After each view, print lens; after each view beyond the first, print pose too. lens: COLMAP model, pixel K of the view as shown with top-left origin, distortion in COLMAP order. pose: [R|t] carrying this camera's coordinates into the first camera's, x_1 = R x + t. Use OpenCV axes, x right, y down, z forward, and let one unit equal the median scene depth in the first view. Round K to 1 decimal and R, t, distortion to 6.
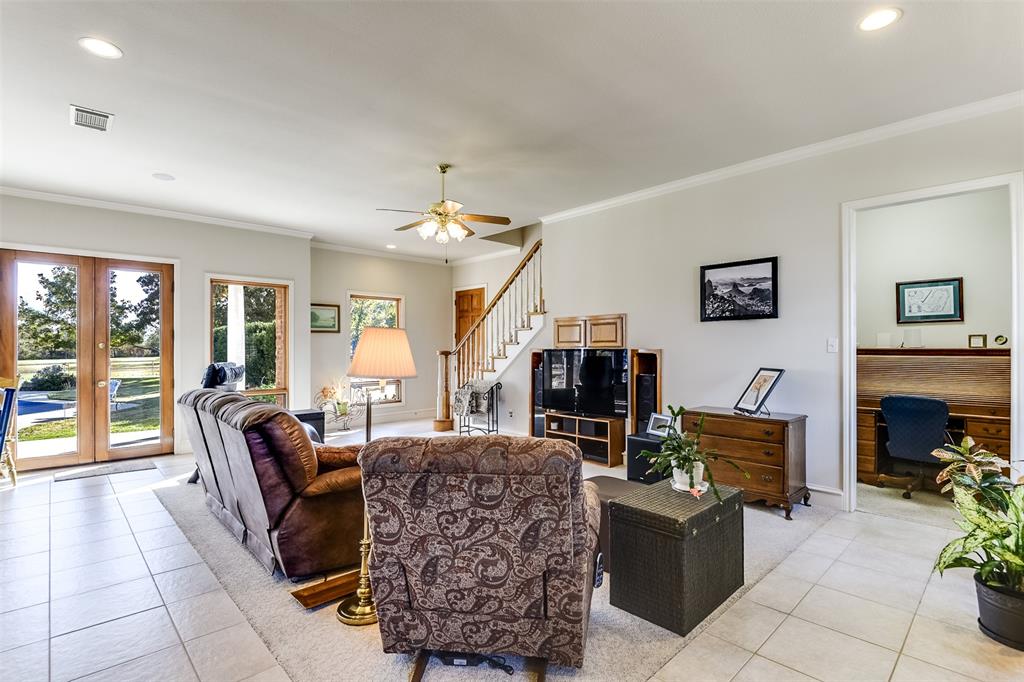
lens RADIAL K [[485.2, 0, 516.9], [0, 485.2, 346.7], [0, 0, 1]] dist [-0.019758, -0.000547]
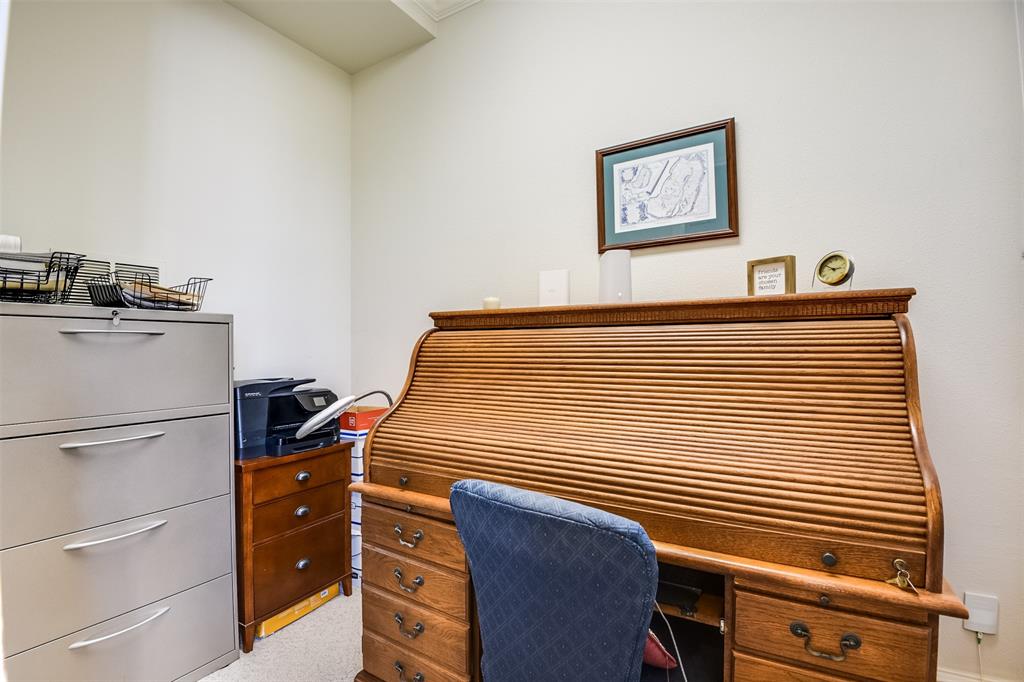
lens RADIAL K [[469.2, 0, 506.2], [0, 469.2, 342.3], [0, 0, 1]] dist [-0.011580, -0.024295]
pose [[0.967152, -0.000412, 0.254200, 0.682059], [0.002013, 0.999980, -0.006041, 0.030968], [-0.254193, 0.006354, 0.967133, 0.707291]]
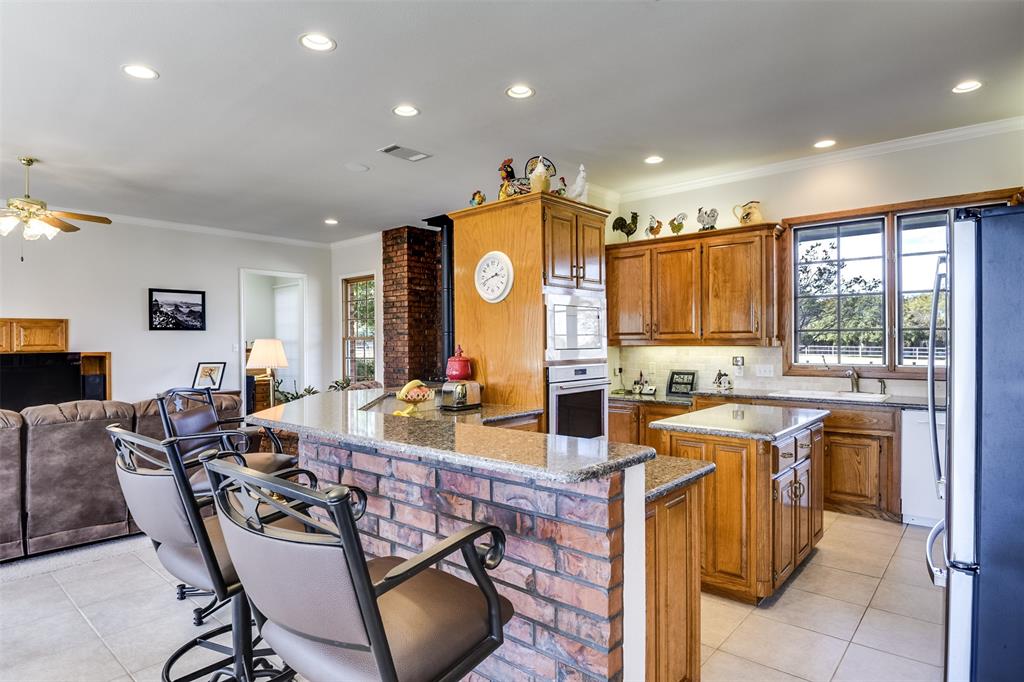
lens RADIAL K [[571.6, 0, 512.0], [0, 571.6, 341.0], [0, 0, 1]] dist [-0.018372, -0.001320]
pose [[-0.101971, 0.005824, 0.994770, -1.257793], [0.006723, 0.999964, -0.005165, -0.007843], [-0.994765, 0.006161, -0.102007, 0.173660]]
